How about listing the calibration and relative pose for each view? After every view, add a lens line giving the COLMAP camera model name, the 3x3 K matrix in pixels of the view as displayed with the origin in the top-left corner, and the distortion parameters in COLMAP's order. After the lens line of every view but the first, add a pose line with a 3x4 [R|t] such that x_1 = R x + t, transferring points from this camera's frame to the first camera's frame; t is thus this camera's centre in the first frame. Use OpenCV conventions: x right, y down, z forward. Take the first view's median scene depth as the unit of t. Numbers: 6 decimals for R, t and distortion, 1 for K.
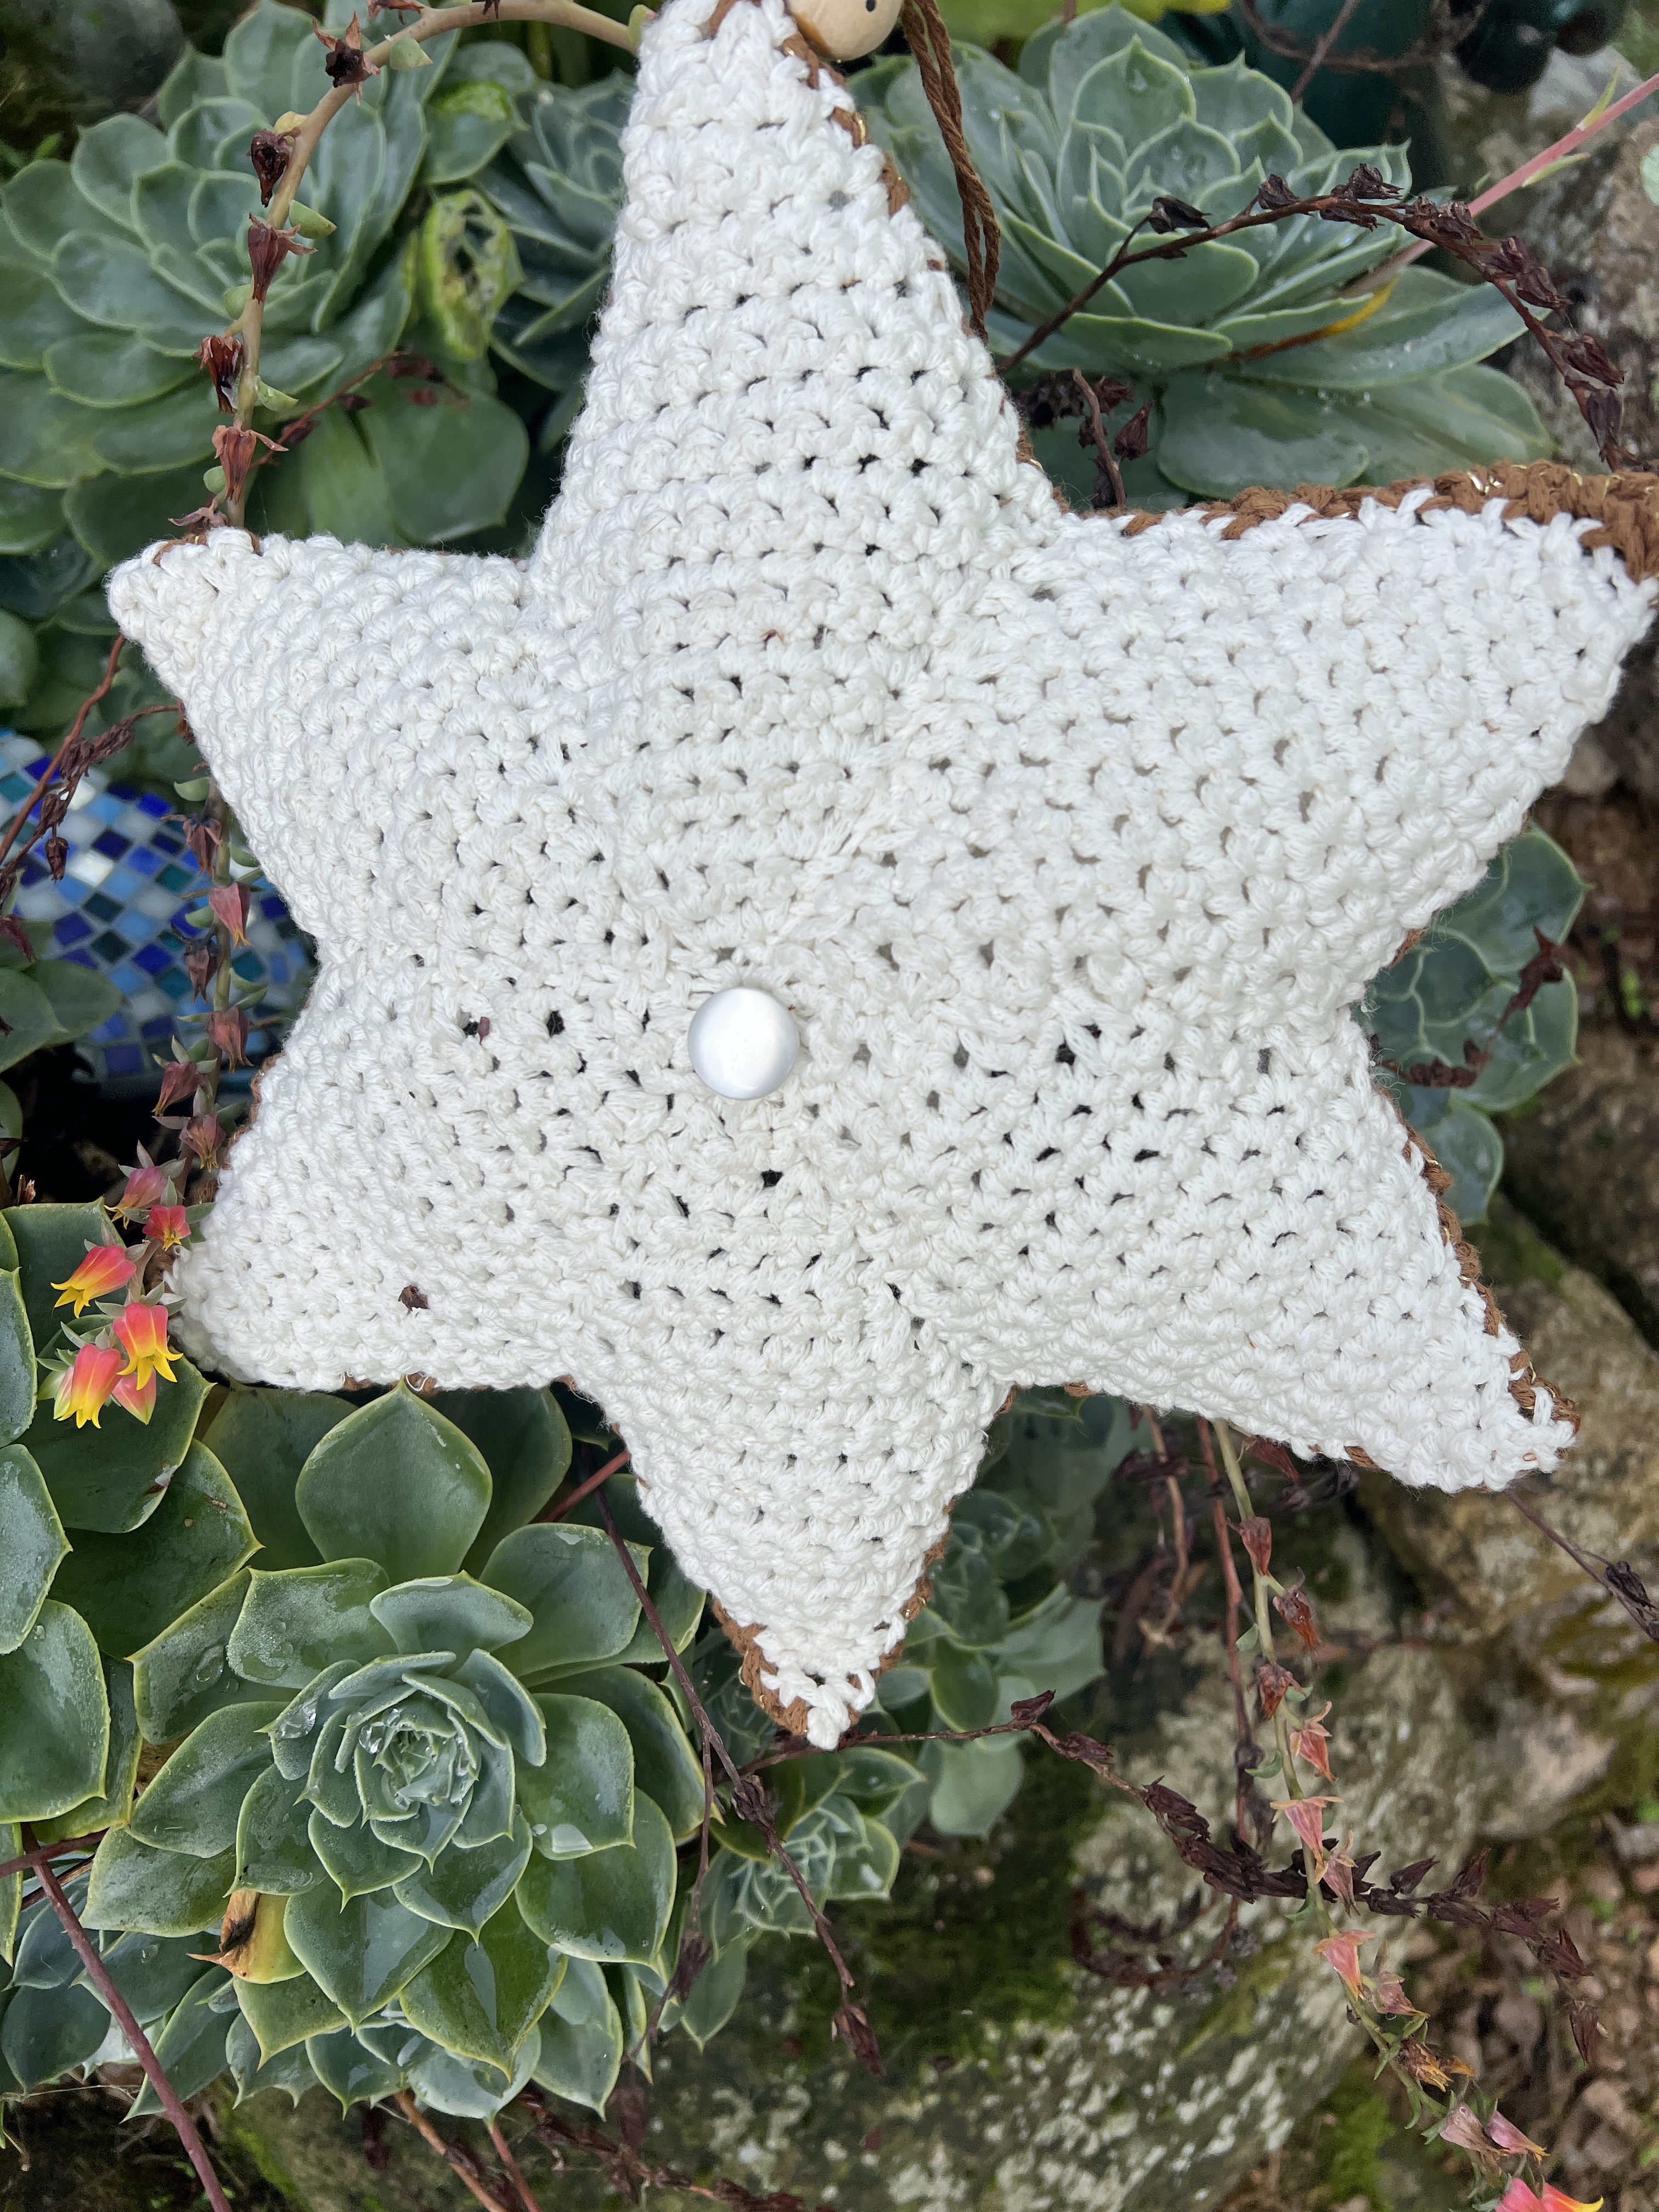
lens RADIAL K [[1687.3, 0, 828.2], [0, 1687.3, 1138.3], [0, 0, 1]] dist [0.005292, -0.013682]
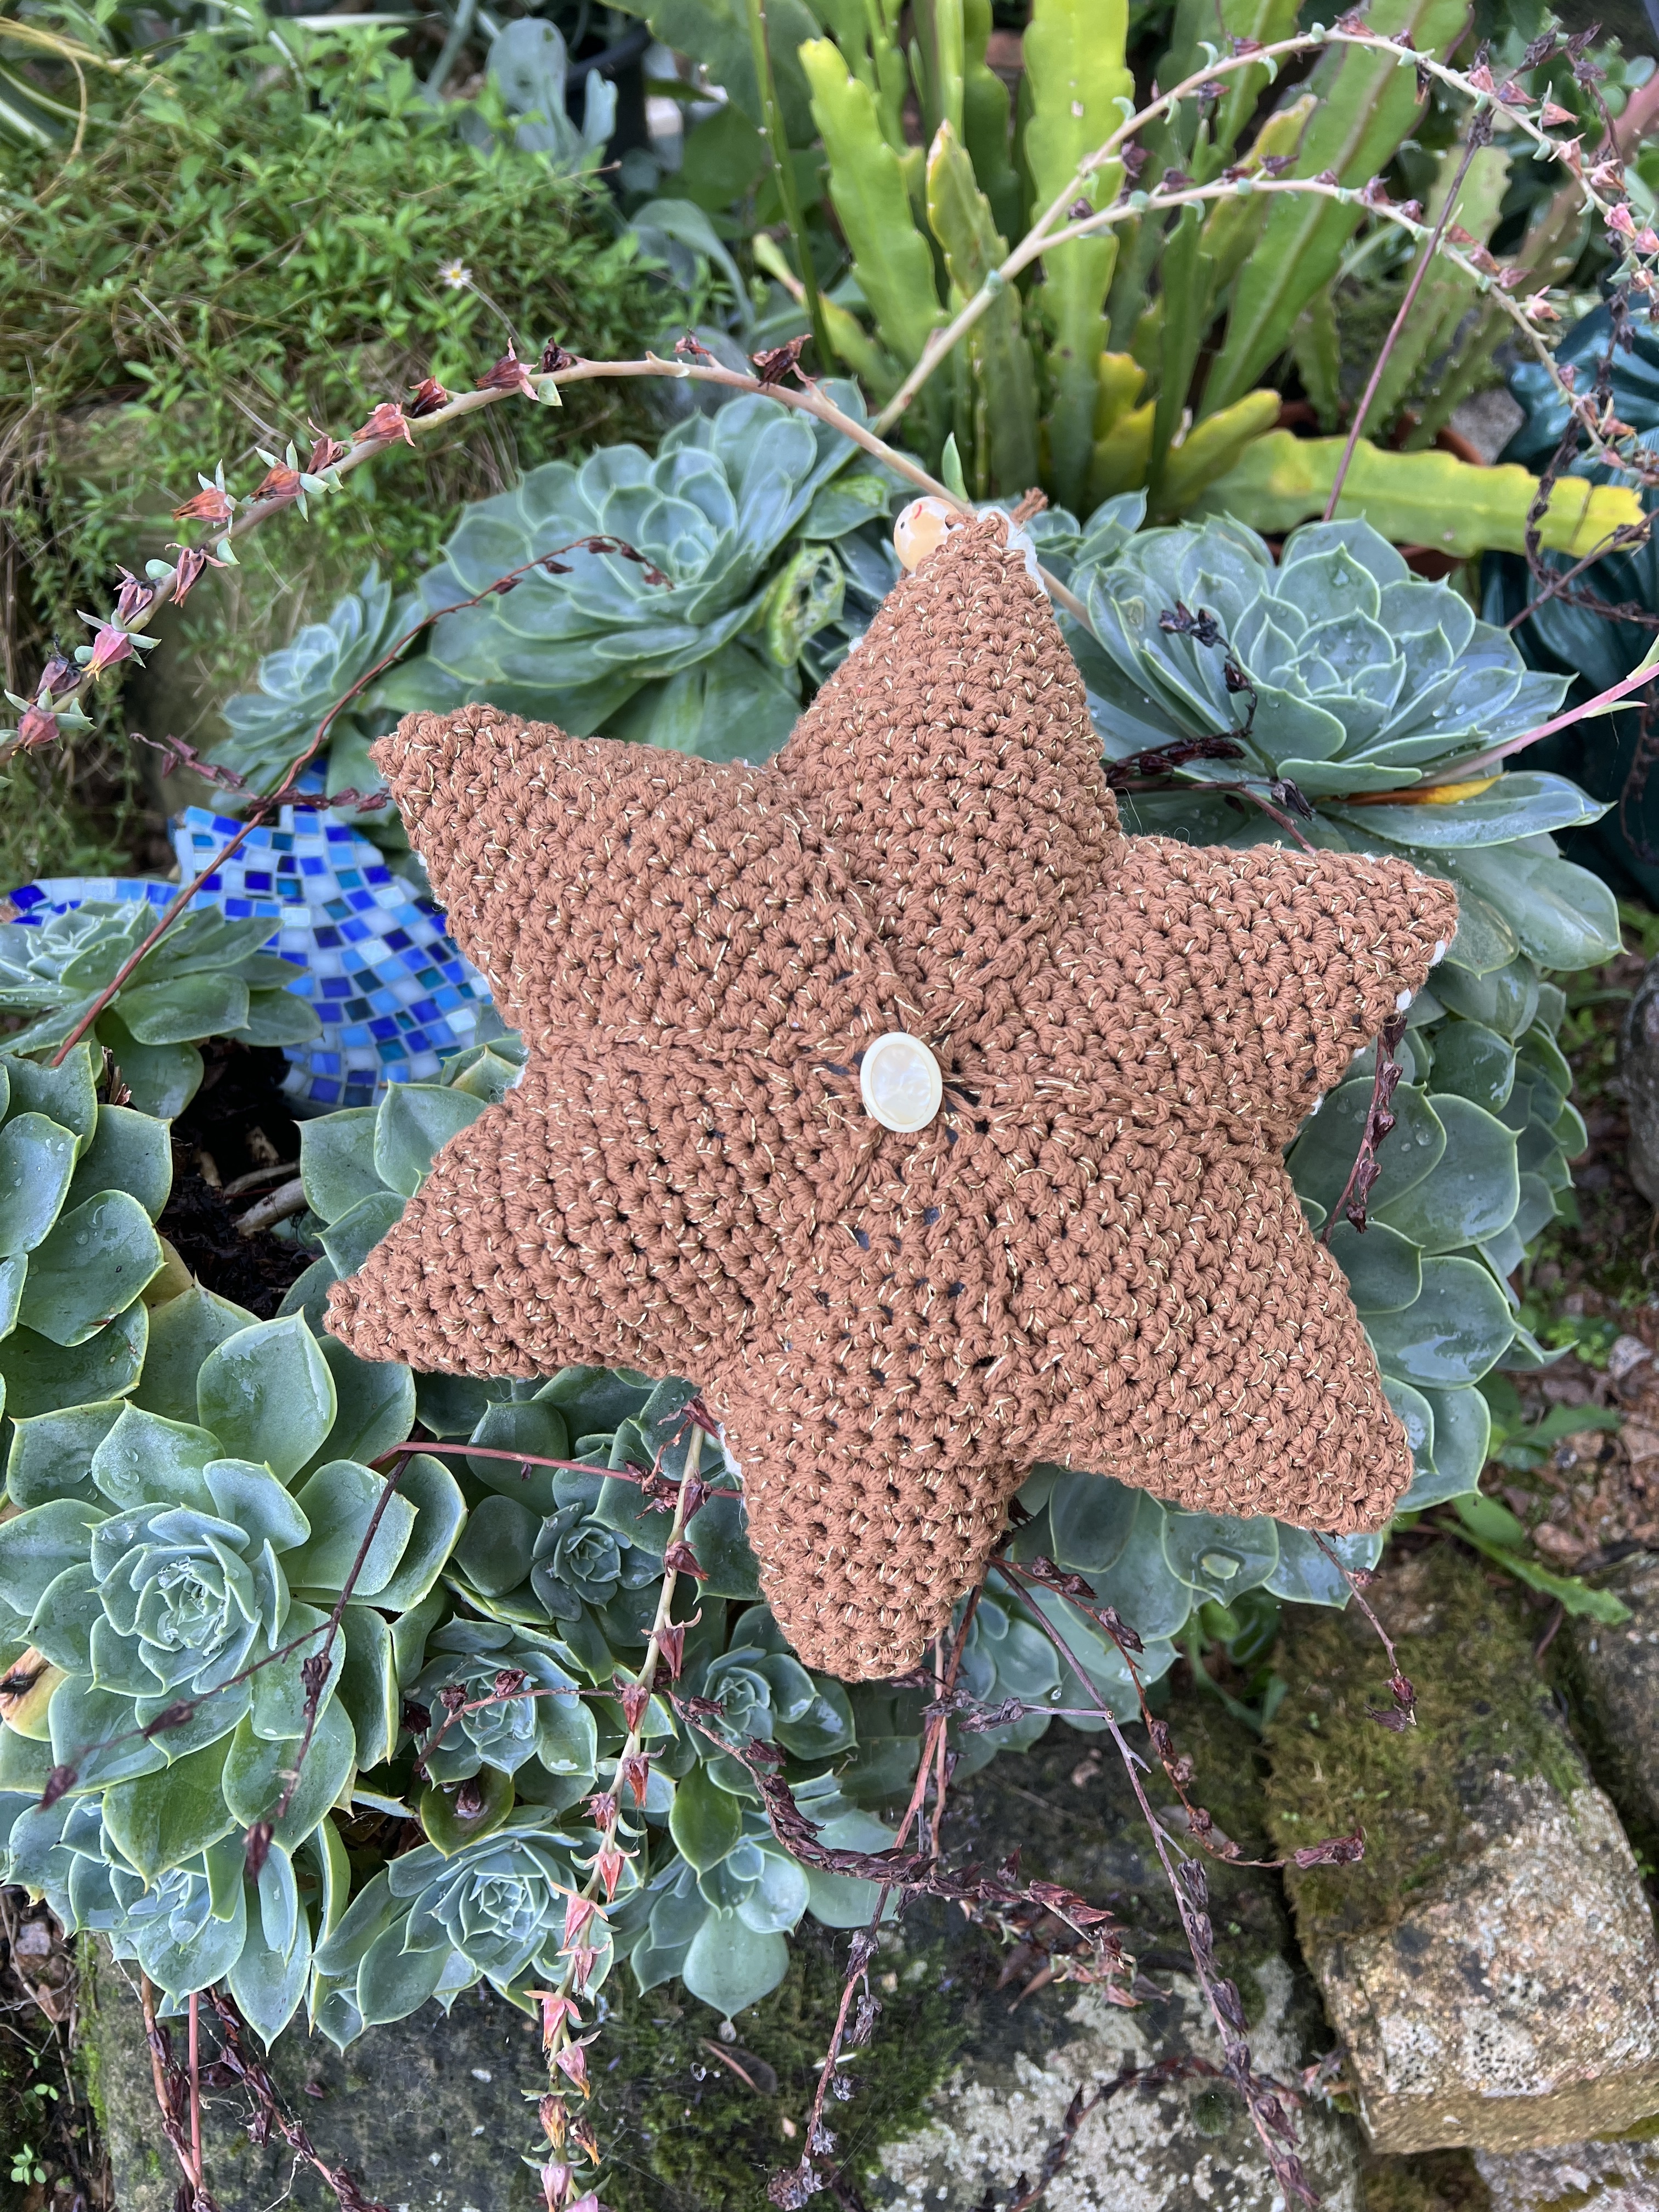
lens RADIAL K [[1687.3, 0, 828.2], [0, 1687.3, 1138.3], [0, 0, 1]] dist [0.005292, -0.013682]
pose [[0.914708, 0.298906, -0.271965, 0.267981], [-0.347302, 0.925538, -0.150870, 0.044505], [0.206618, 0.232456, 0.950407, -0.109199]]
